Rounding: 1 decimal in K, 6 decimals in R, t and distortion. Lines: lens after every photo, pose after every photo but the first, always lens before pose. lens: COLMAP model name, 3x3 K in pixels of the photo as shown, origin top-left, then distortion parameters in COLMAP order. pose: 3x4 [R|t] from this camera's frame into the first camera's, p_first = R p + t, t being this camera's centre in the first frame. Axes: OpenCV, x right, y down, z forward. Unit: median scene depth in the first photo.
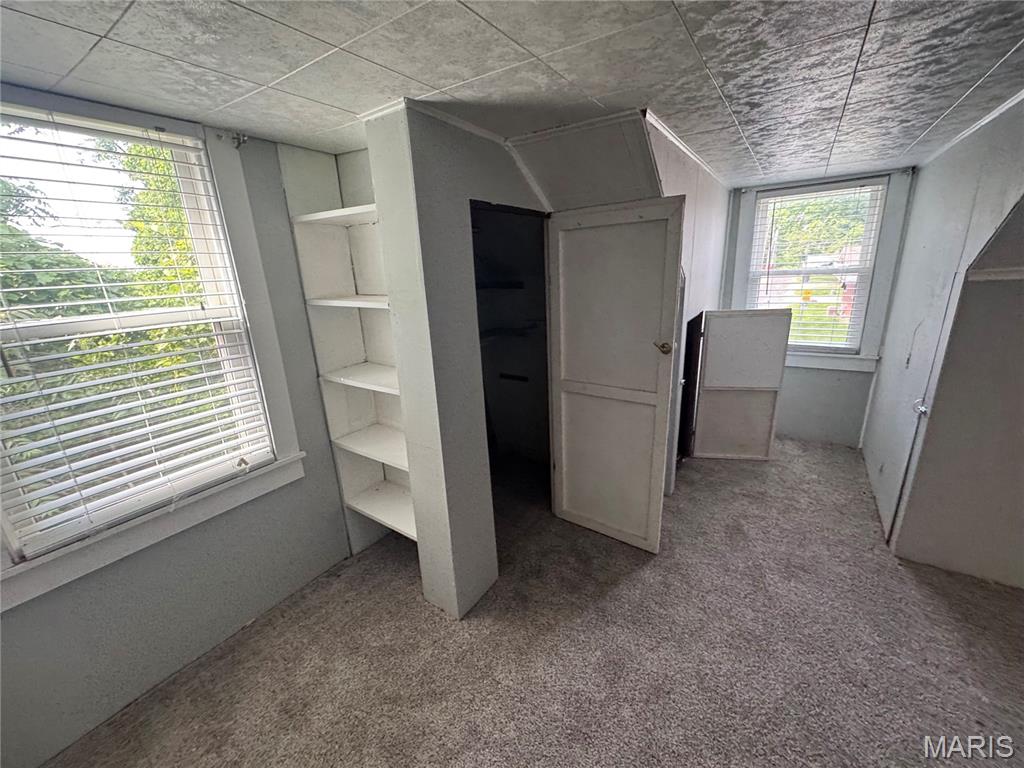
lens RADIAL K [[408.8, 0, 510.5], [0, 408.8, 385.1], [0, 0, 1]] dist [-0.001823, -0.000226]
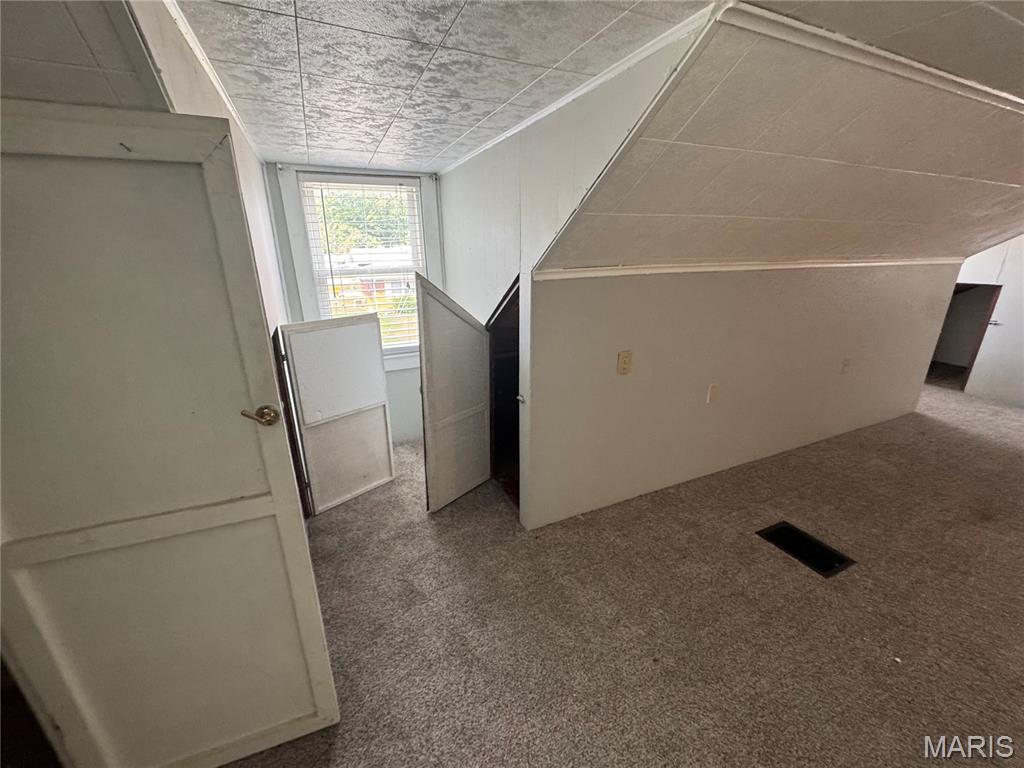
lens RADIAL K [[408.8, 0, 510.5], [0, 408.8, 385.1], [0, 0, 1]] dist [-0.001823, -0.000226]
pose [[0.521682, -0.228332, 0.822018, 0.069050], [0.225176, 0.966204, 0.125478, -0.075286], [-0.822888, 0.119639, 0.555466, 0.264419]]
